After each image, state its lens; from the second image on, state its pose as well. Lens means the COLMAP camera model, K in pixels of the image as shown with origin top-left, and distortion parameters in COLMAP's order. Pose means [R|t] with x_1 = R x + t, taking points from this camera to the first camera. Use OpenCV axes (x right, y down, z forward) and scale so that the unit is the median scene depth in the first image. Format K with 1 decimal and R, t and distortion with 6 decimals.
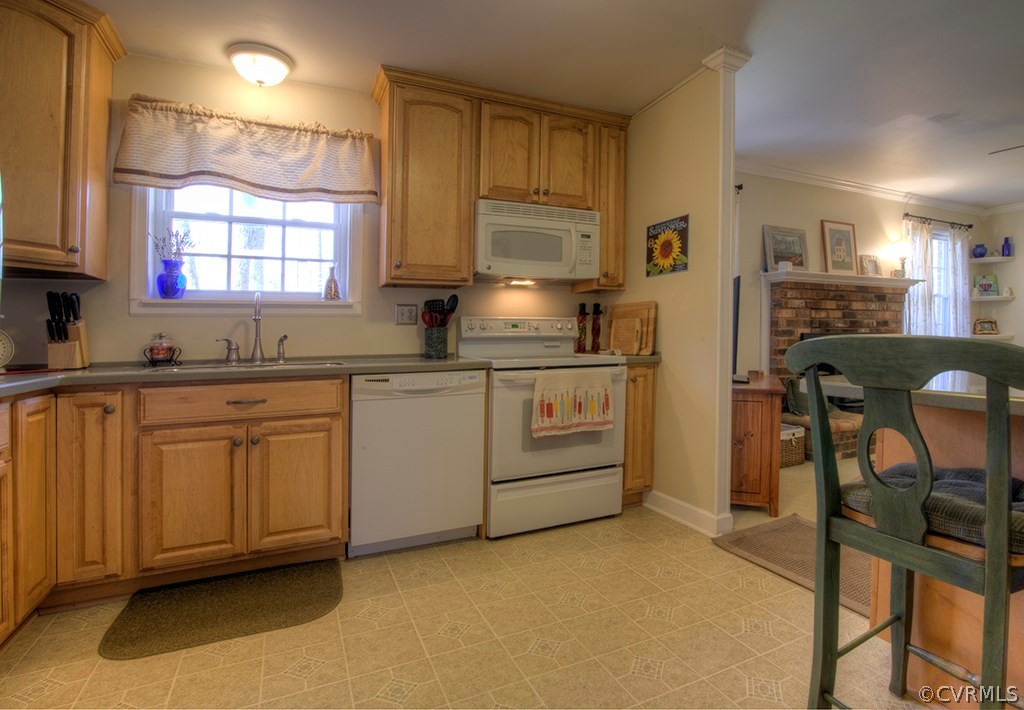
lens RADIAL K [[496.2, 0, 514.8], [0, 496.2, 350.4], [0, 0, 1]] dist [-0.008674, -0.002160]
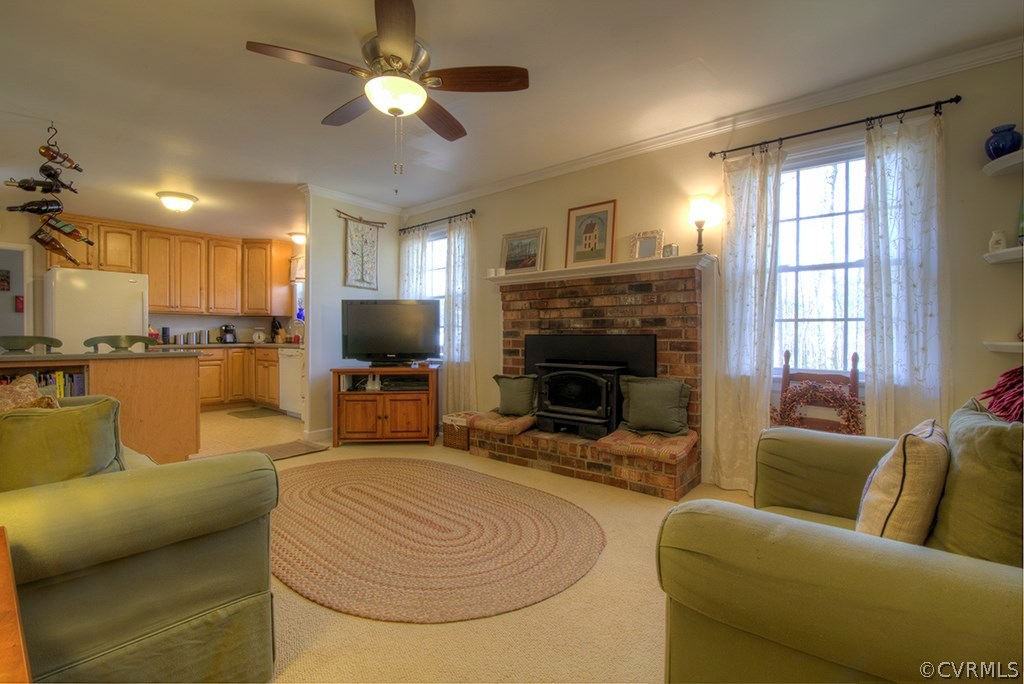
lens RADIAL K [[463.9, 0, 521.6], [0, 463.9, 343.0], [0, 0, 1]] dist [-0.018994, 0.001066]
pose [[0.439420, 0.025469, -0.897921, 2.189293], [-0.029113, 0.999477, 0.014102, -0.047109], [0.897810, 0.019944, 0.439932, 0.895640]]
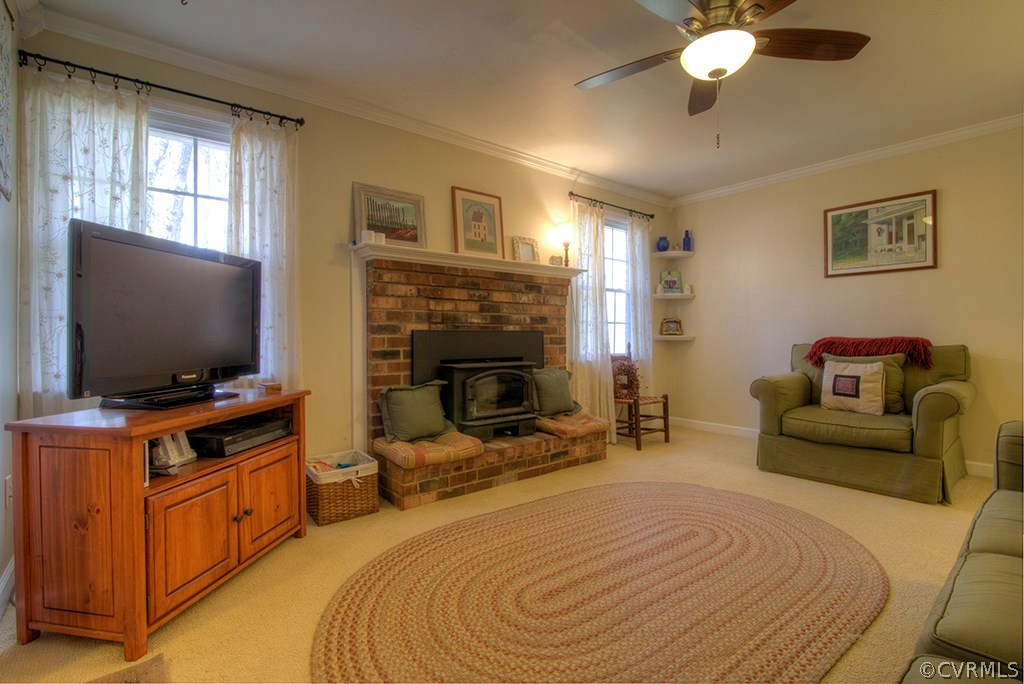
lens RADIAL K [[463.9, 0, 487.4], [0, 463.9, 344.8], [0, 0, 1]] dist [-0.018994, 0.001066]
pose [[0.975256, 0.004108, 0.221041, 0.832292], [-0.001475, 0.999926, -0.012075, -0.005691], [-0.221074, 0.011450, 0.975190, 0.439477]]
